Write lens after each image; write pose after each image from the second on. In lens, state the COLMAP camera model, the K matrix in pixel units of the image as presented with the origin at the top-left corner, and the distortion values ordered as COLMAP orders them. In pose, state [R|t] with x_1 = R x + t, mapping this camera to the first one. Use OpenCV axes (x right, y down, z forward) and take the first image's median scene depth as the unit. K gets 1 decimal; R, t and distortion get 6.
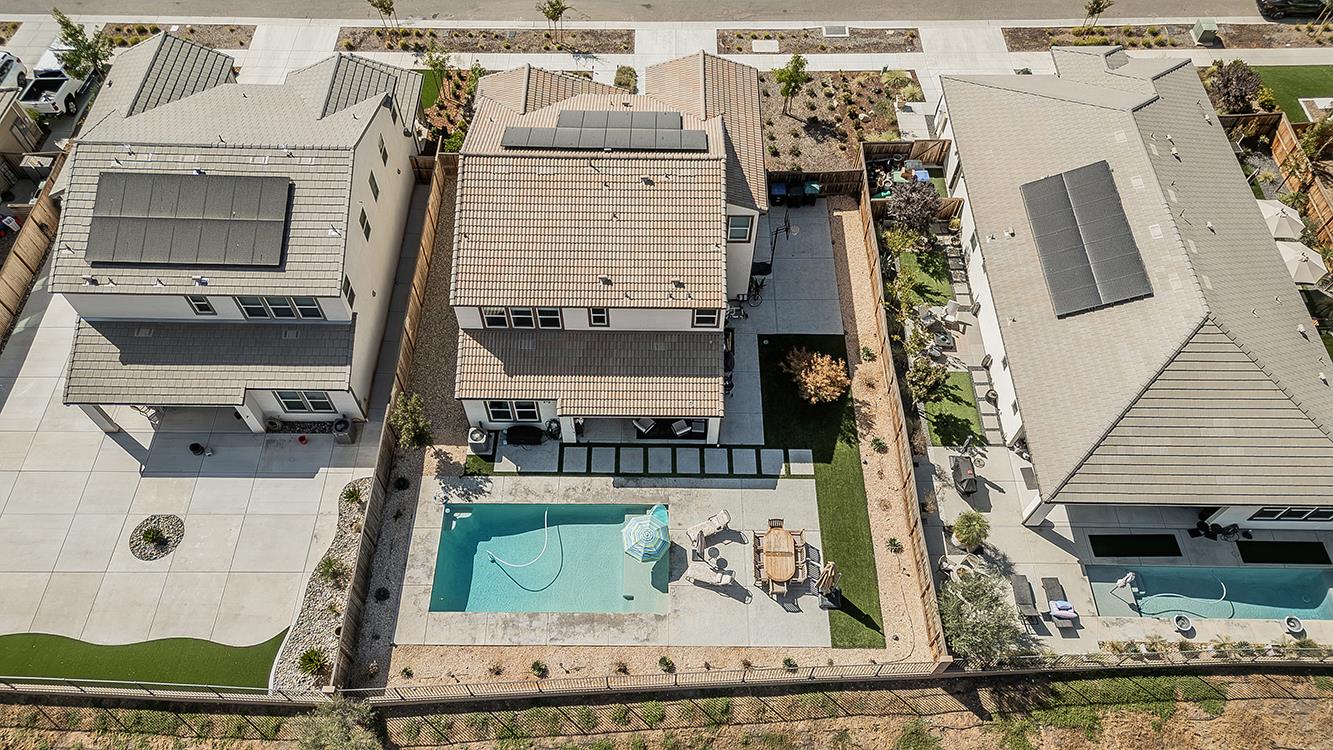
lens RADIAL K [[930.1, 0, 663.3], [0, 930.1, 372.6], [0, 0, 1]] dist [0.074449, -0.045809]
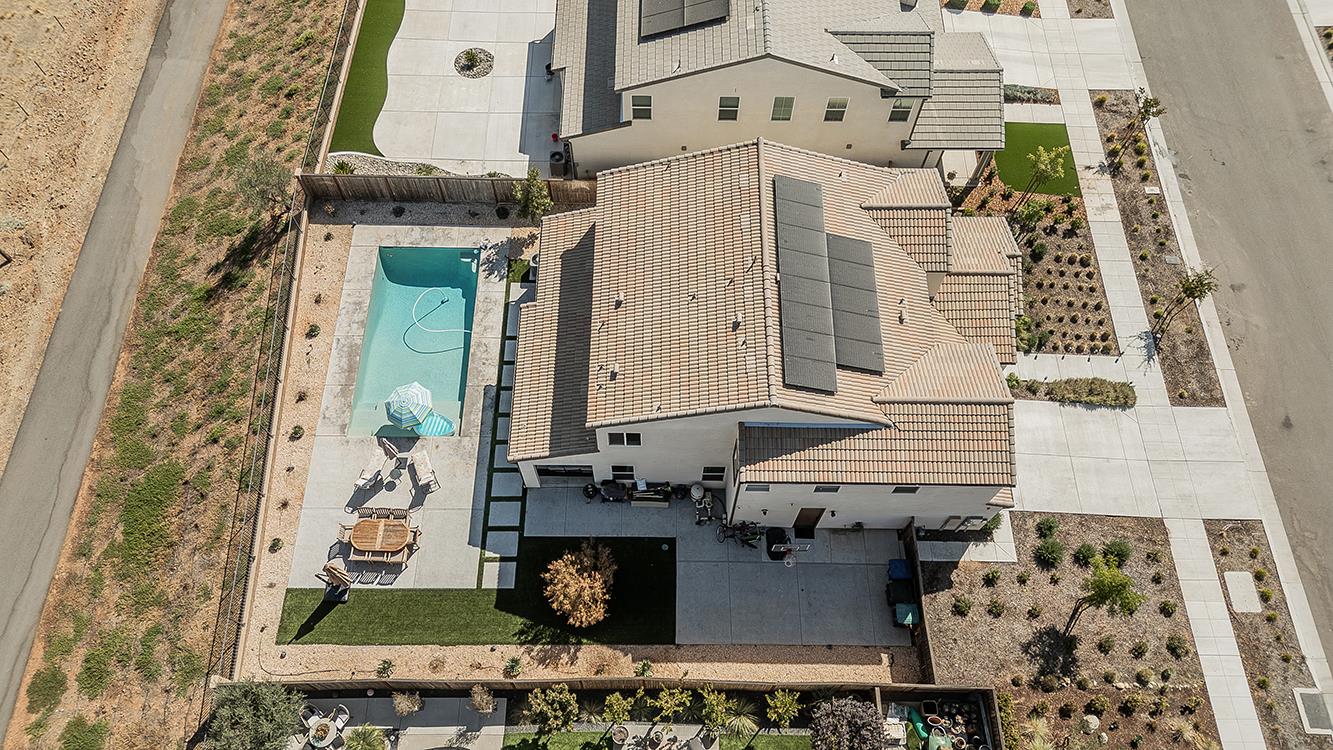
lens RADIAL K [[930.1, 0, 663.3], [0, 930.1, 372.6], [0, 0, 1]] dist [0.074449, -0.045809]
pose [[-0.001214, 0.890968, -0.454065, 0.393118], [-0.840219, 0.245306, 0.483588, -0.532175], [0.542246, 0.382101, 0.748310, 0.351018]]
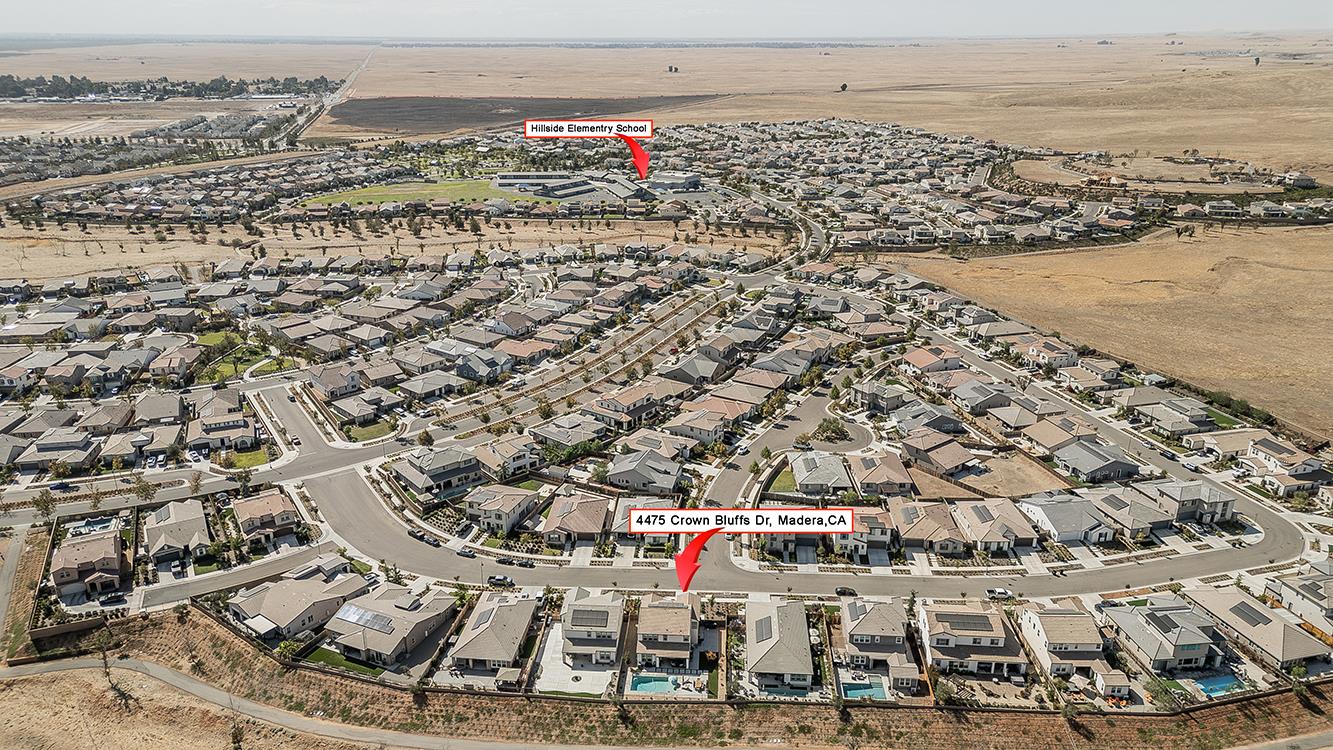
lens RADIAL K [[930.1, 0, 663.3], [0, 930.1, 372.6], [0, 0, 1]] dist [0.074449, -0.045809]
pose [[0.997923, 0.011686, -0.063343, 0.224427], [-0.047060, 0.803744, -0.593111, 1.781552], [0.043981, 0.594860, 0.802625, -3.920005]]
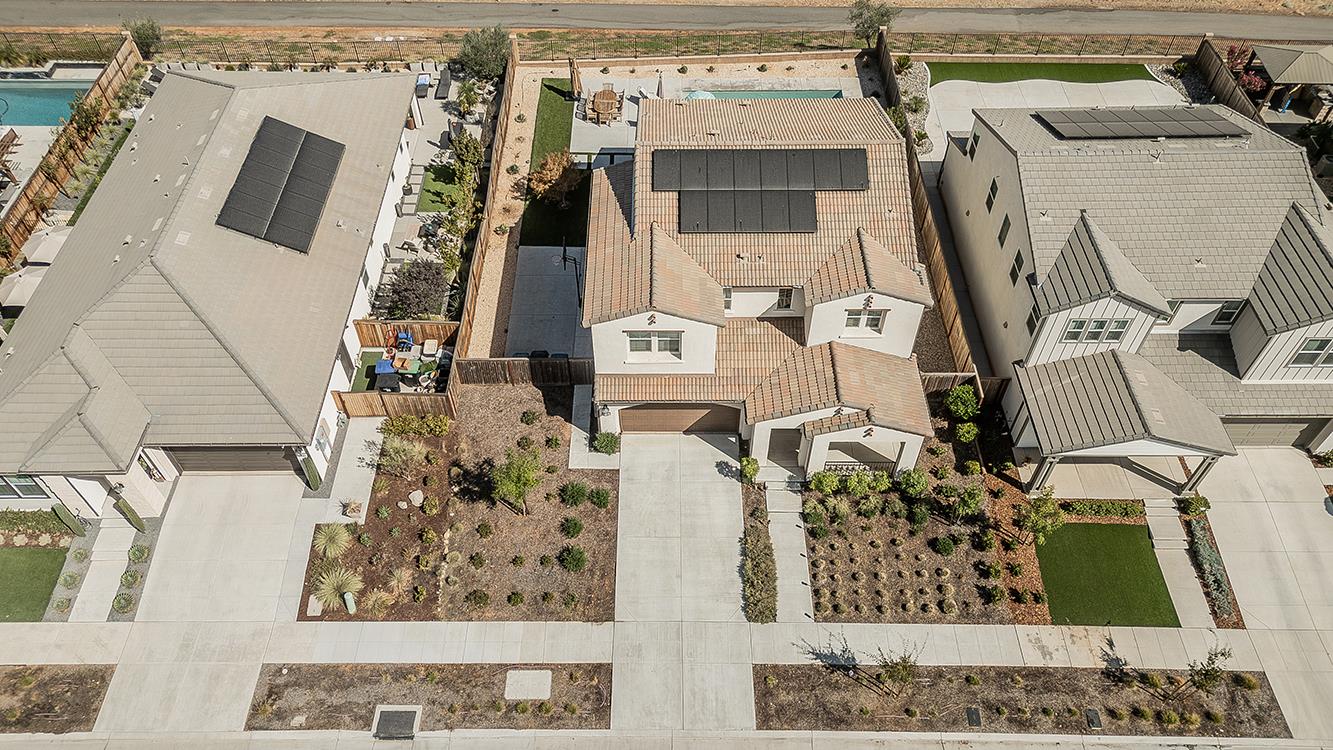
lens RADIAL K [[946.9, 0, 662.7], [0, 946.9, 370.6], [0, 0, 1]] dist [0.072202, -0.042401]
pose [[-0.999960, -0.002869, -0.008472, 0.045355], [-0.007357, -0.274933, 0.961435, -1.251706], [-0.005087, 0.961459, 0.274901, 0.944752]]
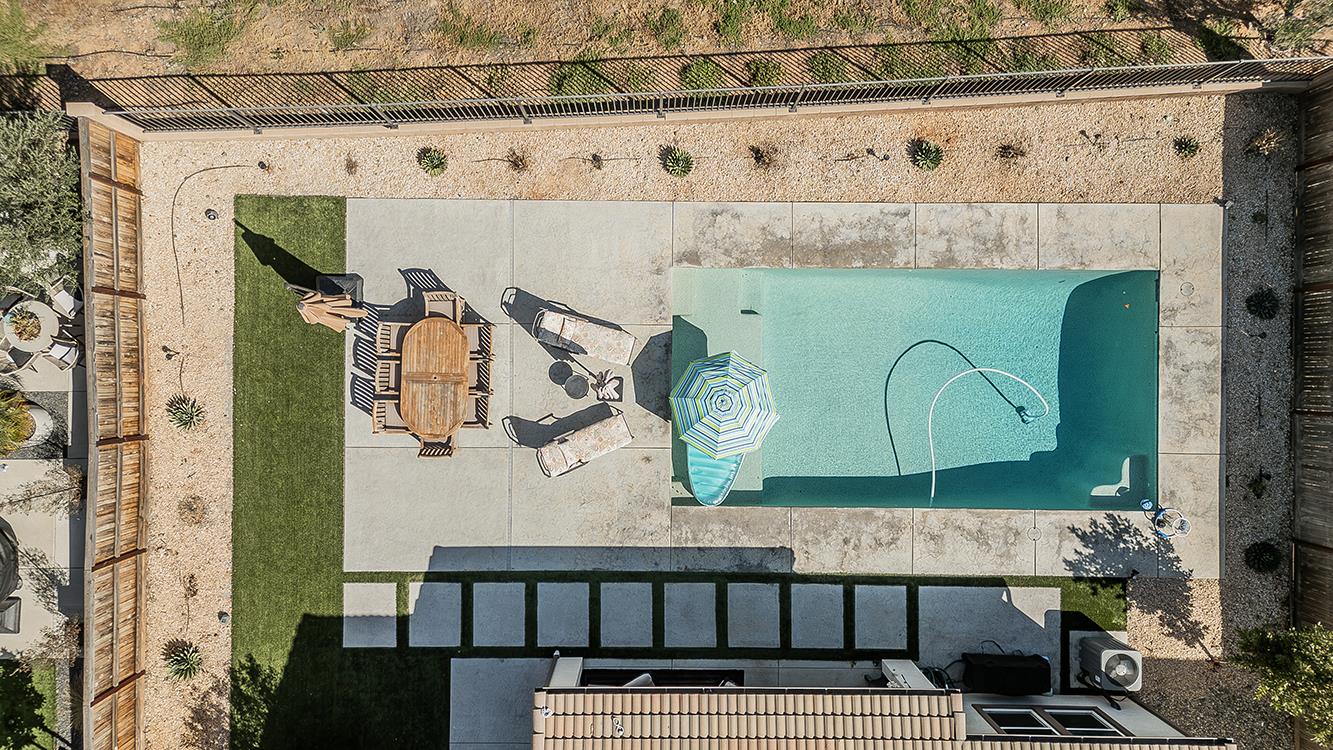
lens RADIAL K [[930.1, 0, 663.3], [0, 930.1, 372.6], [0, 0, 1]] dist [0.074449, -0.045809]
pose [[-0.999742, -0.002730, -0.022535, 0.020016], [-0.010121, -0.834986, 0.550179, -0.056174], [-0.020319, 0.550265, 0.834743, 0.578615]]
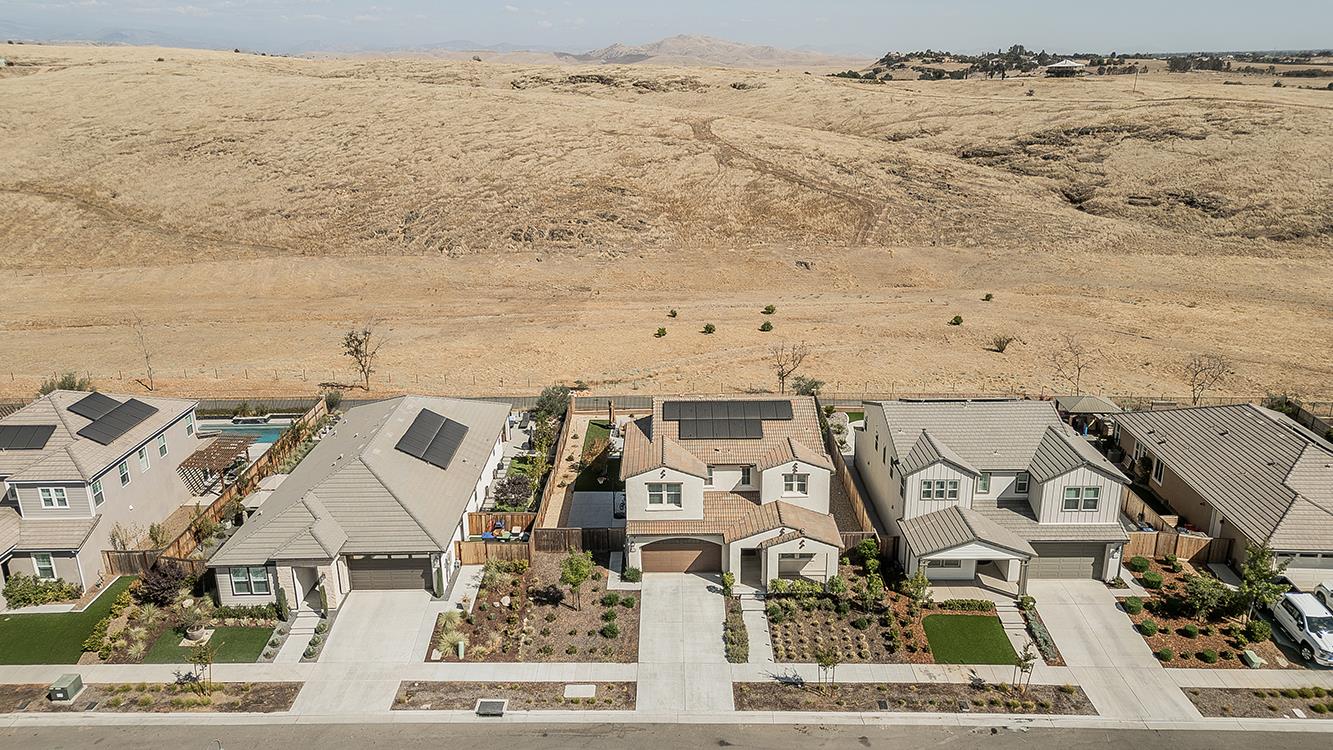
lens RADIAL K [[930.1, 0, 663.3], [0, 930.1, 372.6], [0, 0, 1]] dist [0.074449, -0.045809]
pose [[-0.999998, 0.000636, 0.002072, 0.044824], [0.002166, 0.261567, 0.965183, -1.810379], [0.000072, 0.965185, -0.261568, 1.369431]]
